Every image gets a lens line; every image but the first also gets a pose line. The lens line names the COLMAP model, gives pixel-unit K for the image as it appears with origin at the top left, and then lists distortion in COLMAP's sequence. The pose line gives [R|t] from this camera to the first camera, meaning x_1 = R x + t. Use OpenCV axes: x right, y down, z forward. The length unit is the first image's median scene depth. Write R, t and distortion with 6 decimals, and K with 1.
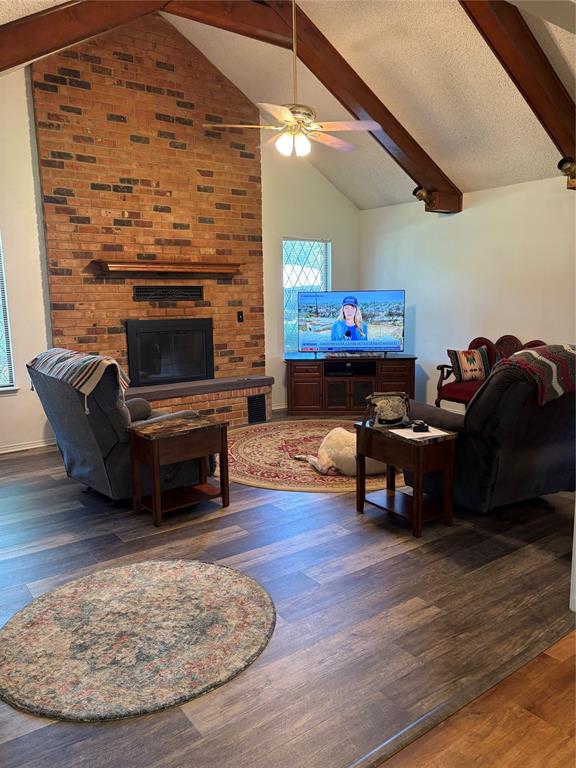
lens RADIAL K [[582.3, 0, 290.5], [0, 582.3, 389.5], [0, 0, 1]] dist [0.034702, -0.036761]
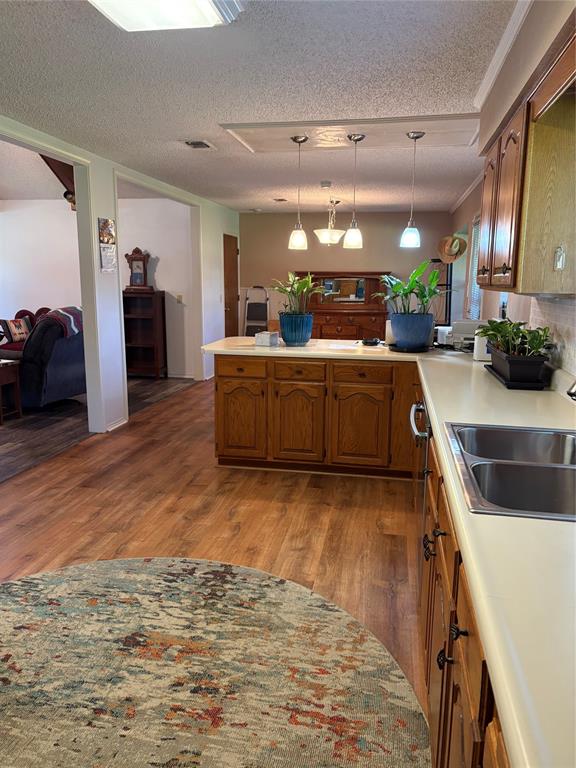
lens RADIAL K [[582.3, 0, 288.4], [0, 582.3, 386.6], [0, 0, 1]] dist [0.034702, -0.036761]
pose [[0.732624, -0.099058, 0.673387, -0.215265], [0.088798, 0.994807, 0.049730, 0.103137], [-0.674817, 0.023362, 0.737616, -0.564141]]
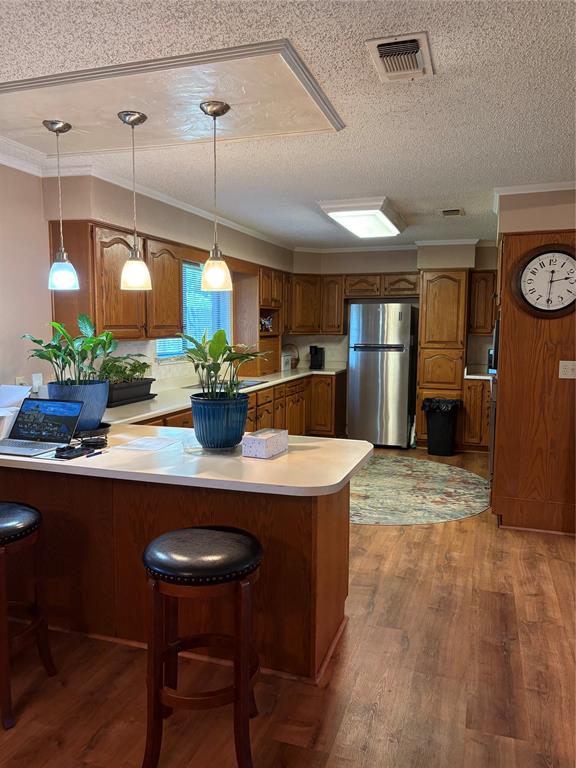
lens RADIAL K [[582.3, 0, 290.3], [0, 582.3, 384.0], [0, 0, 1]] dist [0.034702, -0.036761]
pose [[-0.820995, 0.071338, -0.566461, 0.739115], [-0.087837, 0.964569, 0.248780, -0.137038], [0.564138, 0.254003, -0.785640, 0.645290]]
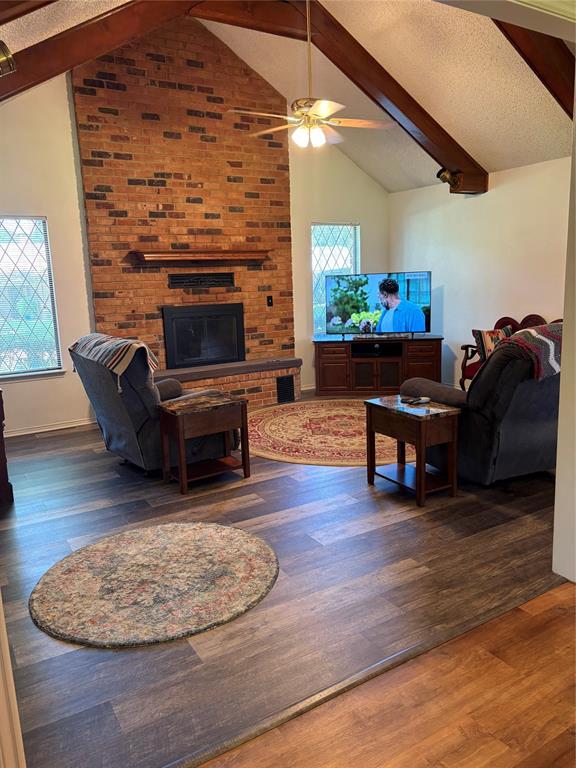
lens RADIAL K [[582.3, 0, 281.5], [0, 582.3, 385.4], [0, 0, 1]] dist [0.034702, -0.036761]
pose [[0.995232, -0.004739, -0.097417, 0.052630], [0.006911, 0.999735, 0.021974, 0.005162], [0.097287, -0.022543, 0.995001, -0.059312]]
